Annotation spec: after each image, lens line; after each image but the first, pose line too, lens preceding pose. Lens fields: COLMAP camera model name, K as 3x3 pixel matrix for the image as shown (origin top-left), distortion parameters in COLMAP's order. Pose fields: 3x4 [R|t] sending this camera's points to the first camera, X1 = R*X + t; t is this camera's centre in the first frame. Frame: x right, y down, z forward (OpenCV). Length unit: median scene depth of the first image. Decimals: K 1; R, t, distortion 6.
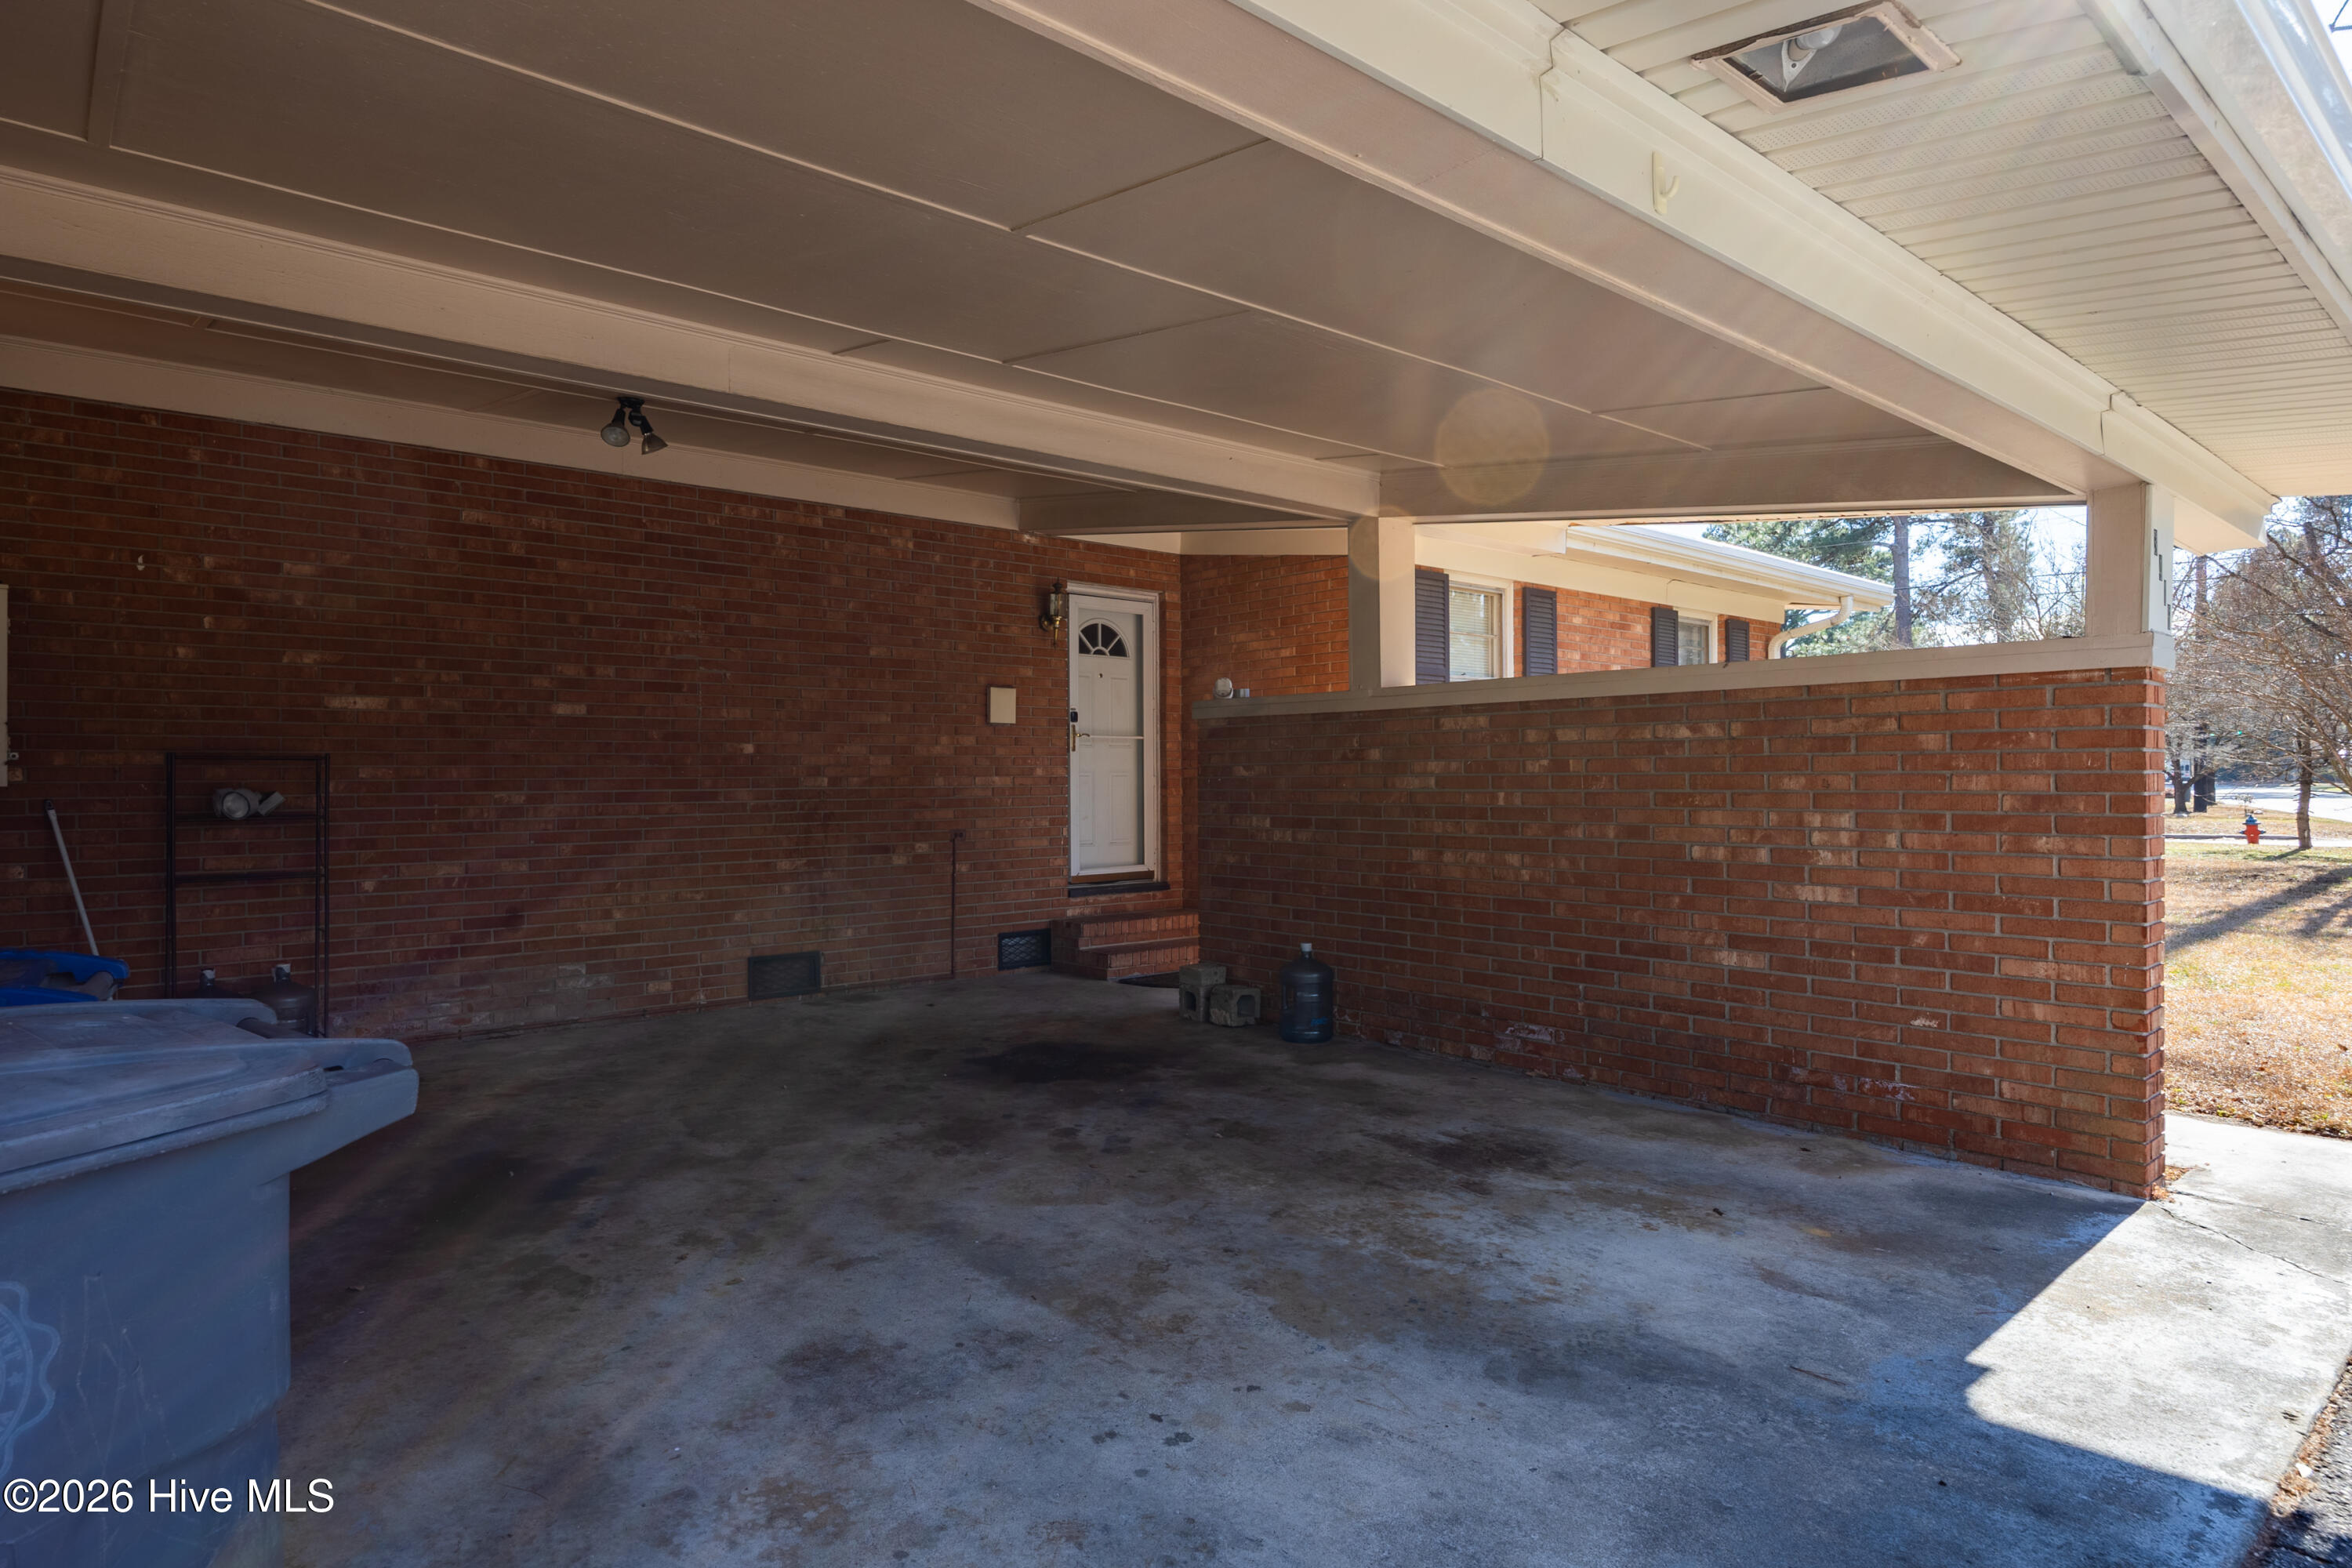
lens RADIAL K [[1259.7, 0, 1226.4], [0, 1259.7, 782.6], [0, 0, 1]] dist [-0.001309, -0.001329]
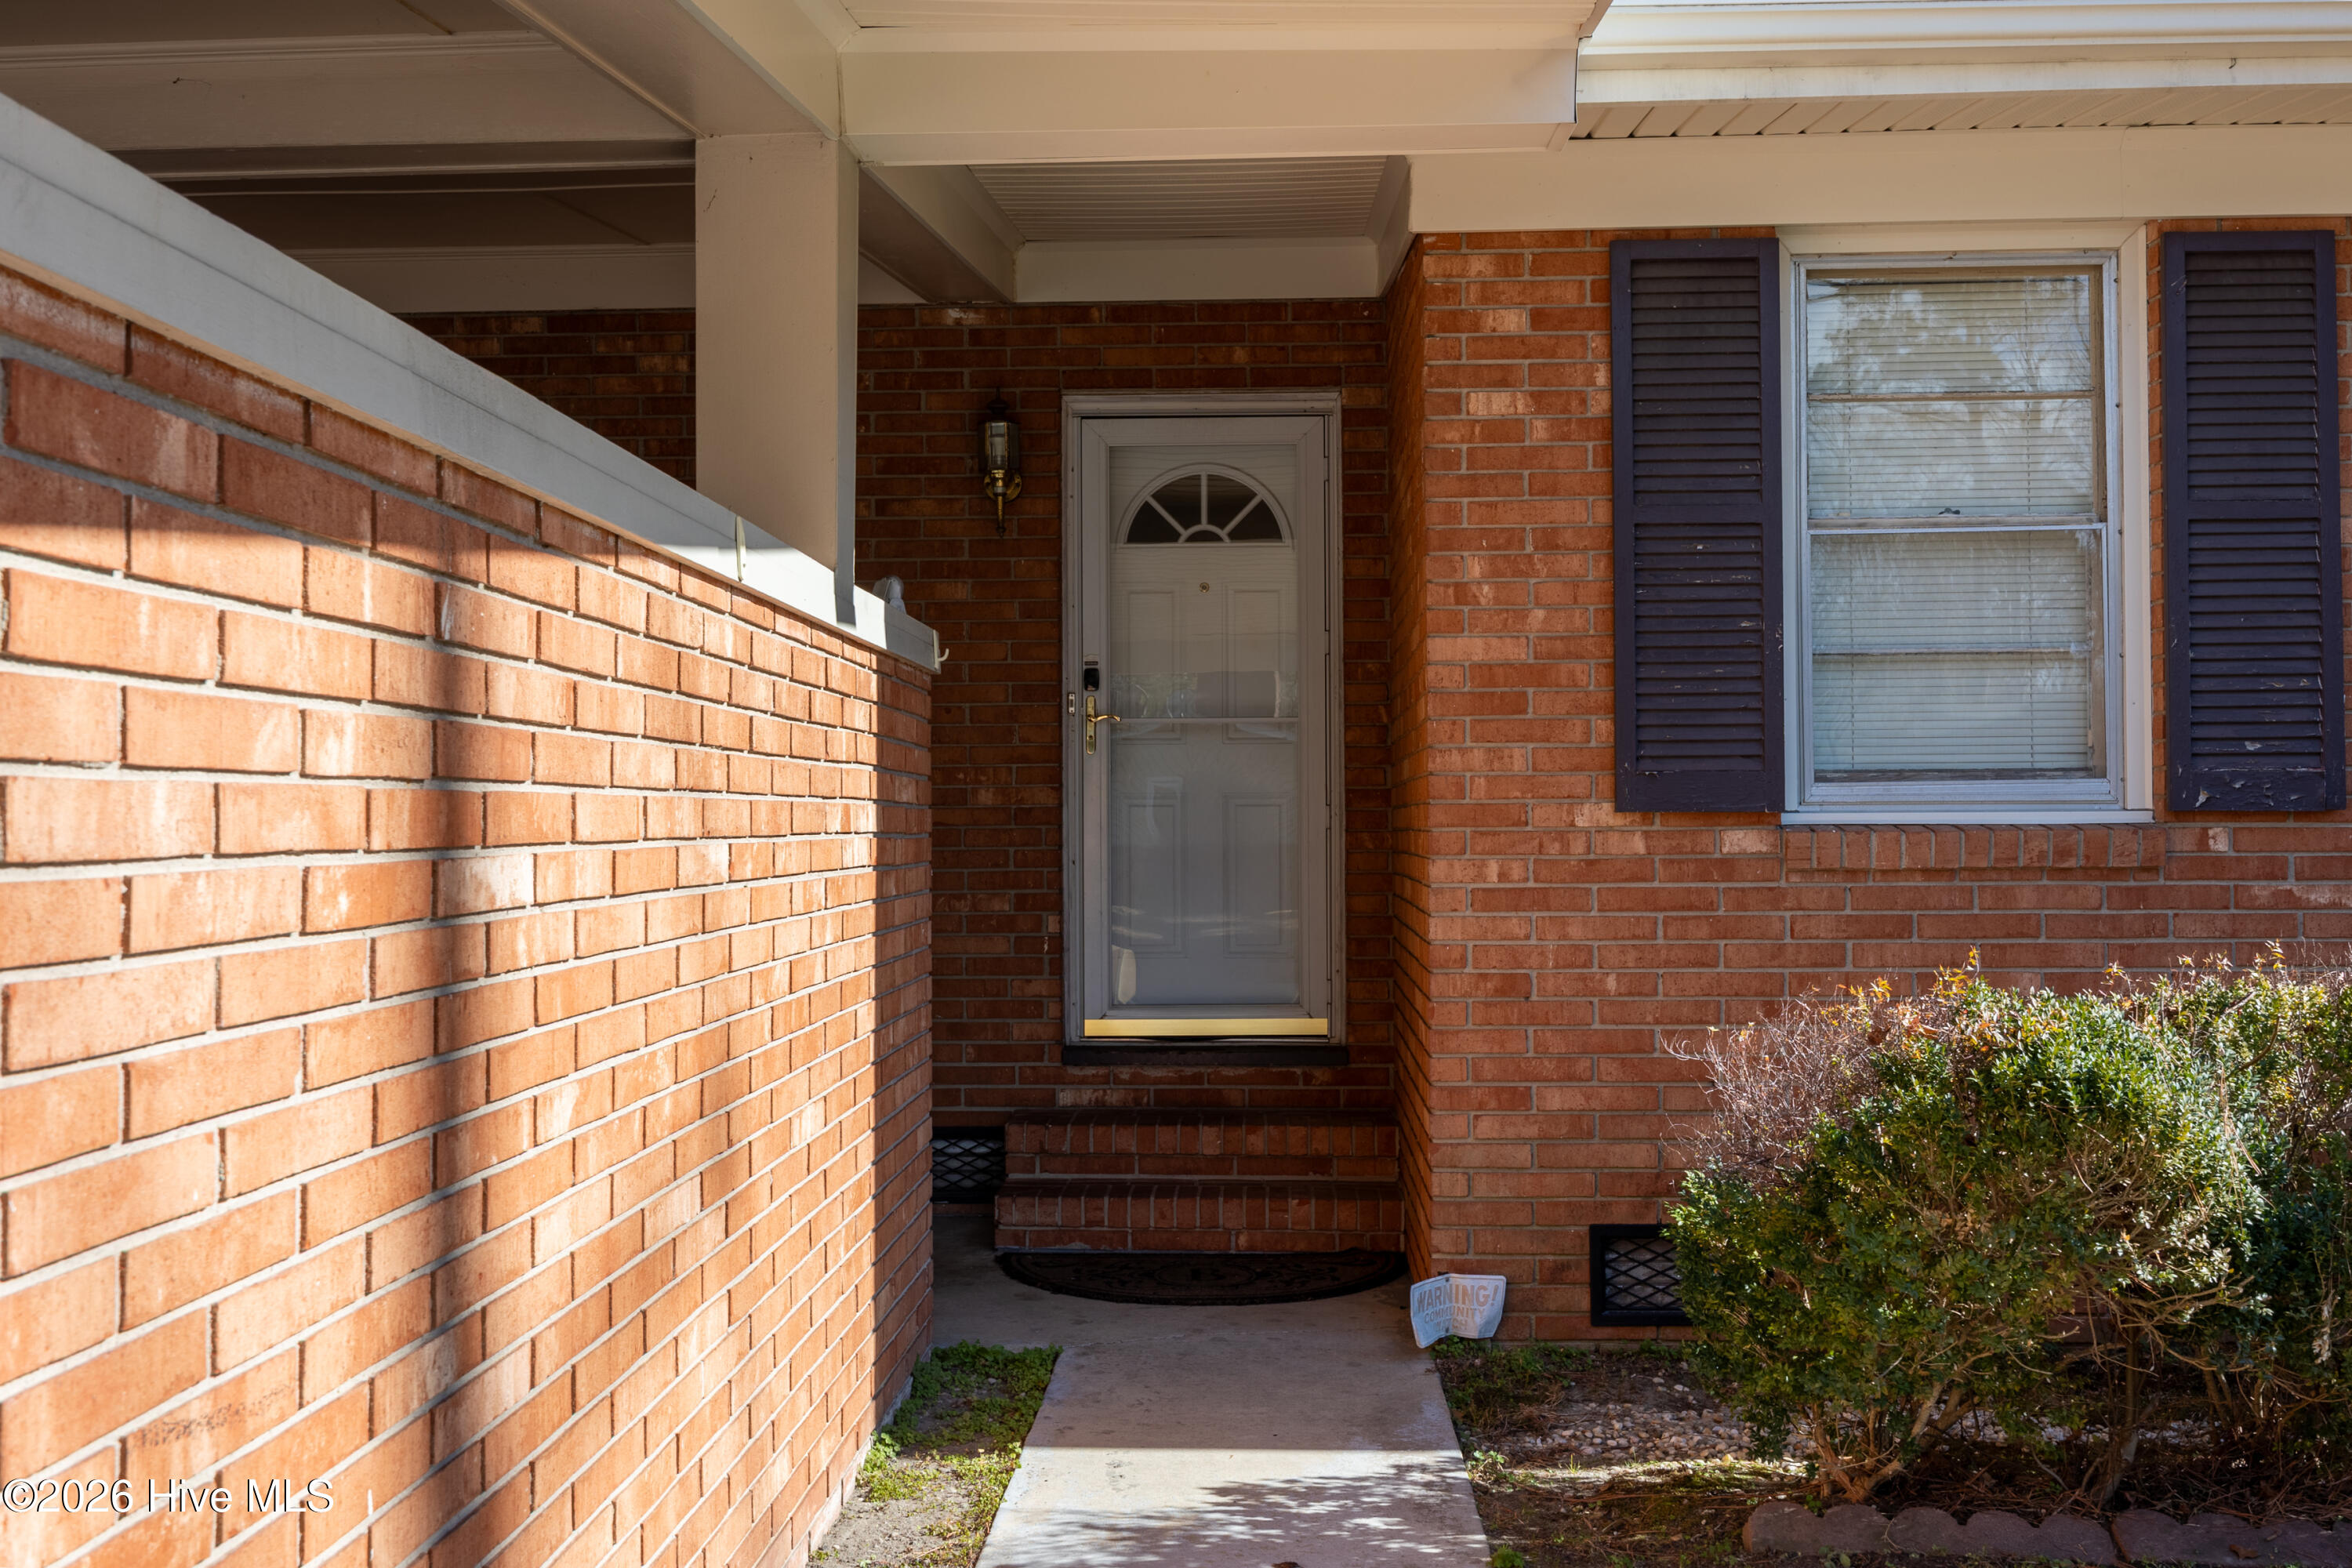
lens RADIAL K [[2292.0, 0, 1184.6], [0, 2292.0, 778.3], [0, 0, 1]] dist [0.000134, 0.011631]
pose [[0.722508, -0.011368, -0.691269, 0.501876], [-0.001495, 0.999837, -0.018006, -0.000275], [0.691361, 0.014043, 0.722373, 0.415979]]
